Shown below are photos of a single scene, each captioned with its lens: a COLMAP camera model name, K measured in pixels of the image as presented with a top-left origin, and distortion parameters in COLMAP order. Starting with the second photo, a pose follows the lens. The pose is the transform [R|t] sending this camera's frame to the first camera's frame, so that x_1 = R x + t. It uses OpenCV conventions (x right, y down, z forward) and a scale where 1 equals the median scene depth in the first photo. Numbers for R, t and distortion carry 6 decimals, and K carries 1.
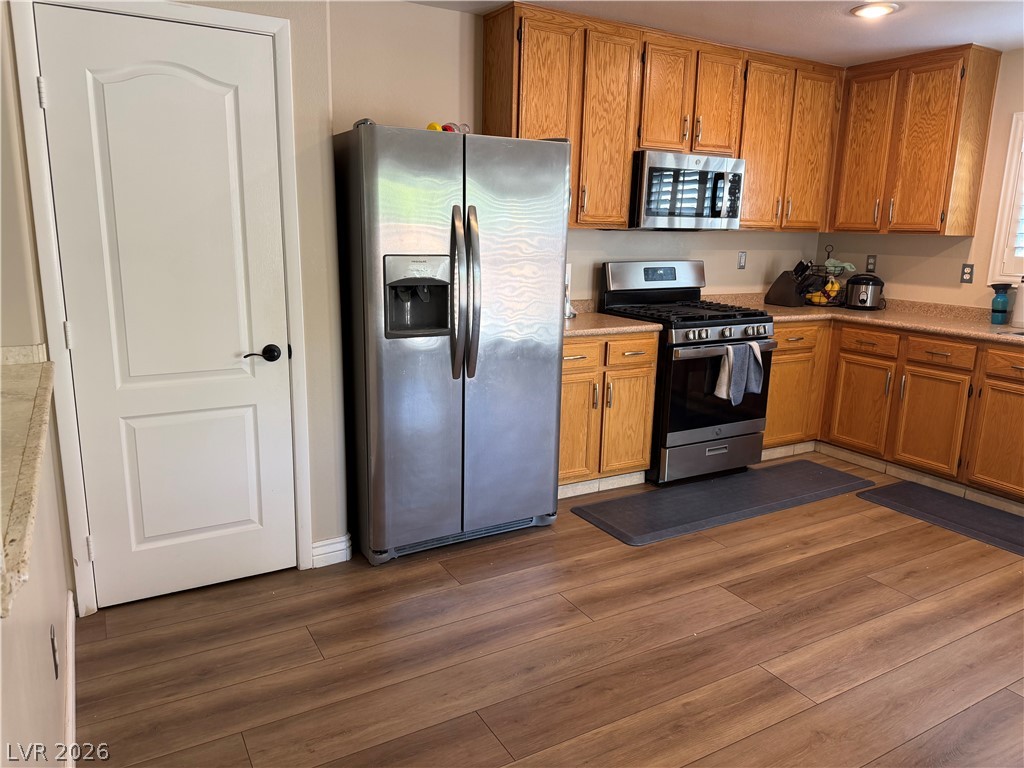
lens RADIAL K [[719.7, 0, 515.4], [0, 719.7, 388.0], [0, 0, 1]] dist [0.113453, -0.168028]
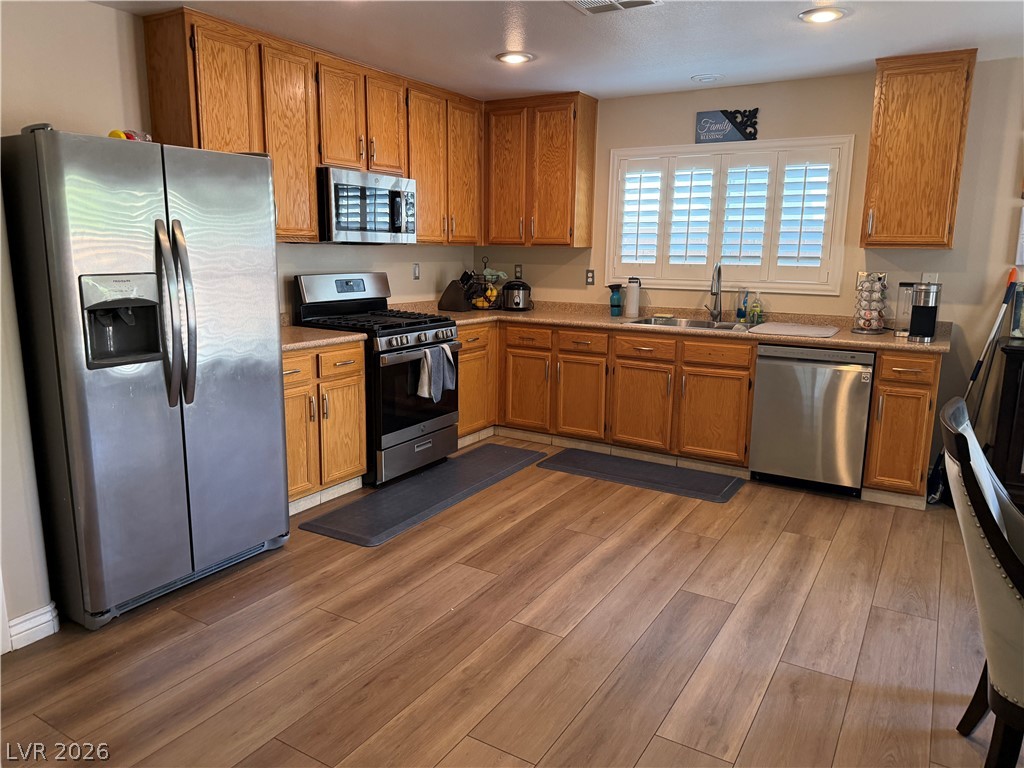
lens RADIAL K [[715.2, 0, 512.0], [0, 715.2, 384.0], [0, 0, 1]] dist [0.129265, -0.167012]
pose [[0.879285, -0.102926, 0.465043, -0.106202], [0.111631, 0.993710, 0.008867, -0.001022], [-0.463031, 0.044117, 0.885244, -0.019071]]
